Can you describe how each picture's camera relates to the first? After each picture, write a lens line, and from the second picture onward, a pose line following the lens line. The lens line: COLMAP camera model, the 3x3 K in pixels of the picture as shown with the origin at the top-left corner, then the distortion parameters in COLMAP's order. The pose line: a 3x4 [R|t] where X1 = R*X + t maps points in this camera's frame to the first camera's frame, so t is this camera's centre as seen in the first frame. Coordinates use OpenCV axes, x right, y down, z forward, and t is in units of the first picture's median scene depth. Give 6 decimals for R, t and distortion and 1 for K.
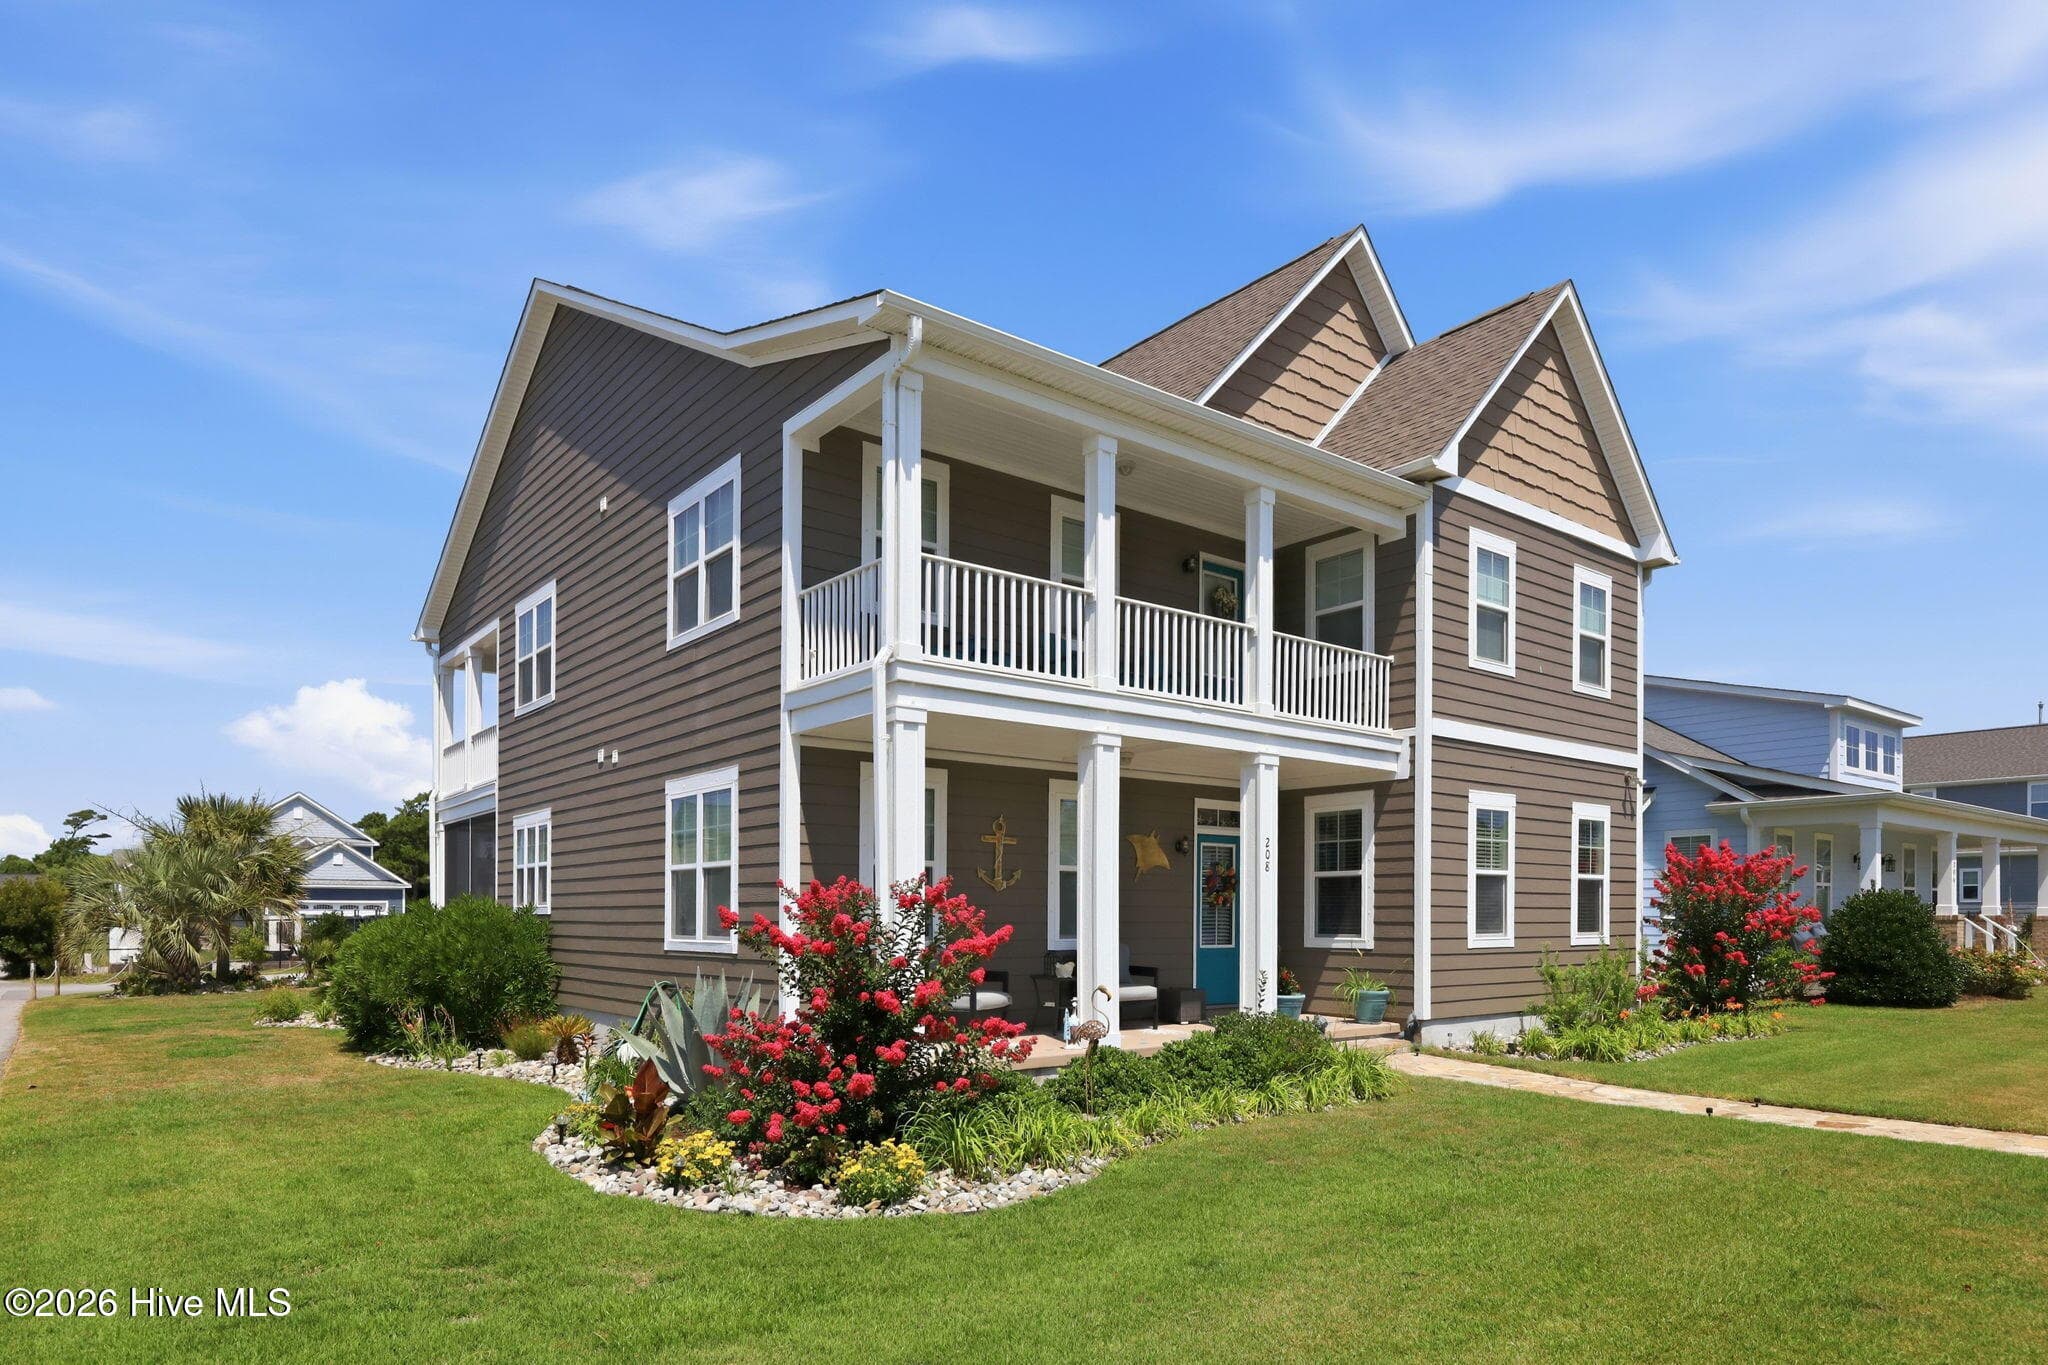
lens RADIAL K [[1240.4, 0, 1058.8], [0, 1240.4, 946.6], [0, 0, 1]] dist [-0.024986, -0.001080]
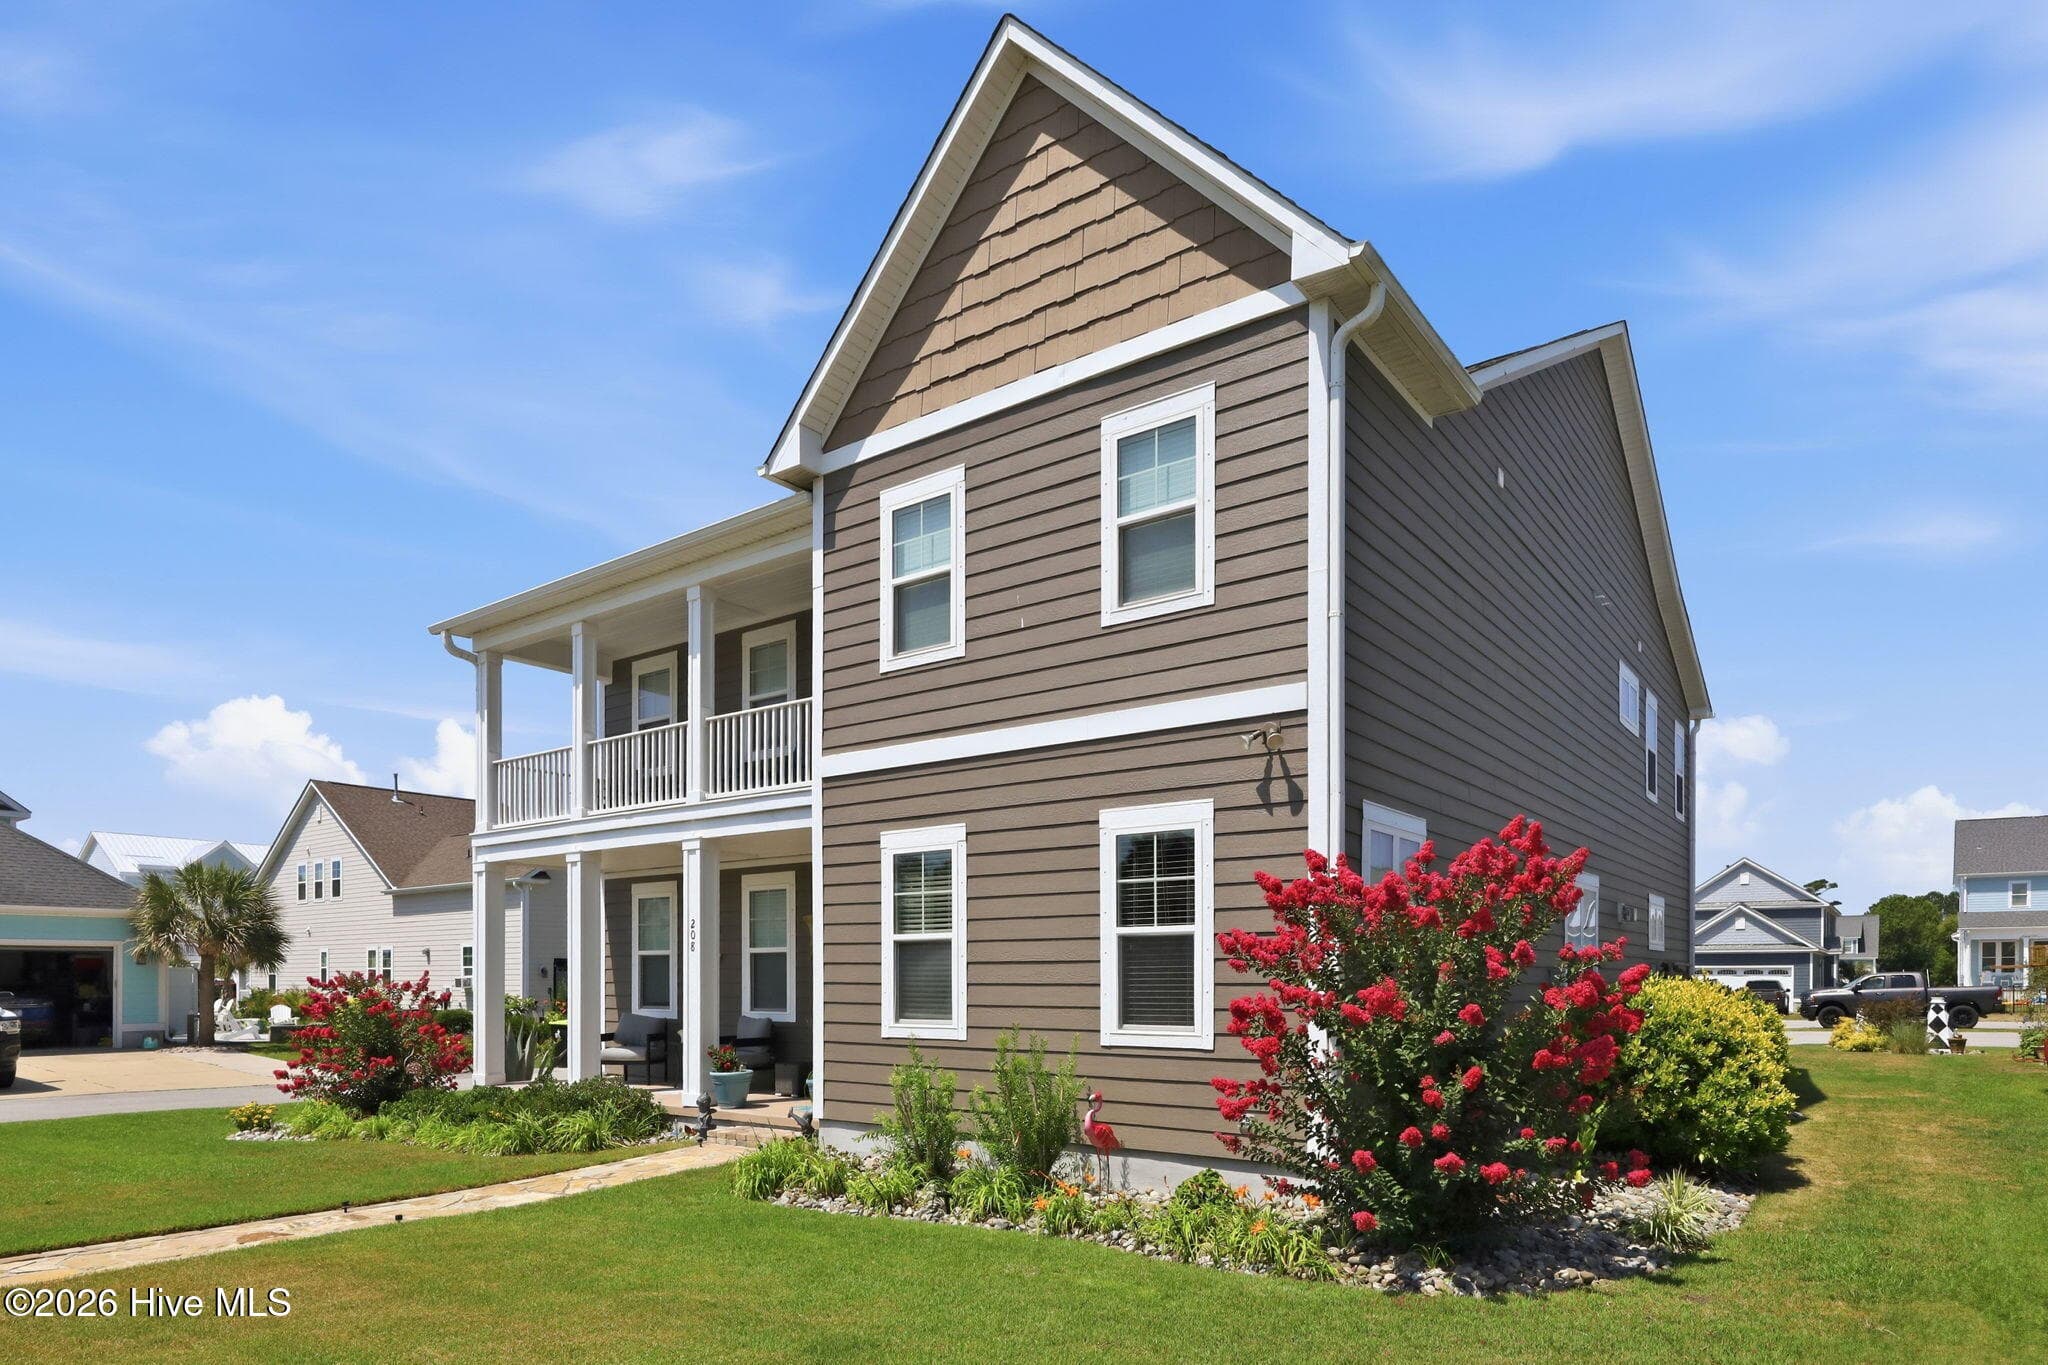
lens RADIAL K [[1189.1, 0, 1045.1], [0, 1189.1, 981.9], [0, 0, 1]] dist [-0.003995, 0.000067]
pose [[0.248726, 0.003298, -0.968568, 1.054979], [-0.022224, 0.999750, -0.002303, -0.033068], [0.968319, 0.022099, 0.248738, 0.897501]]
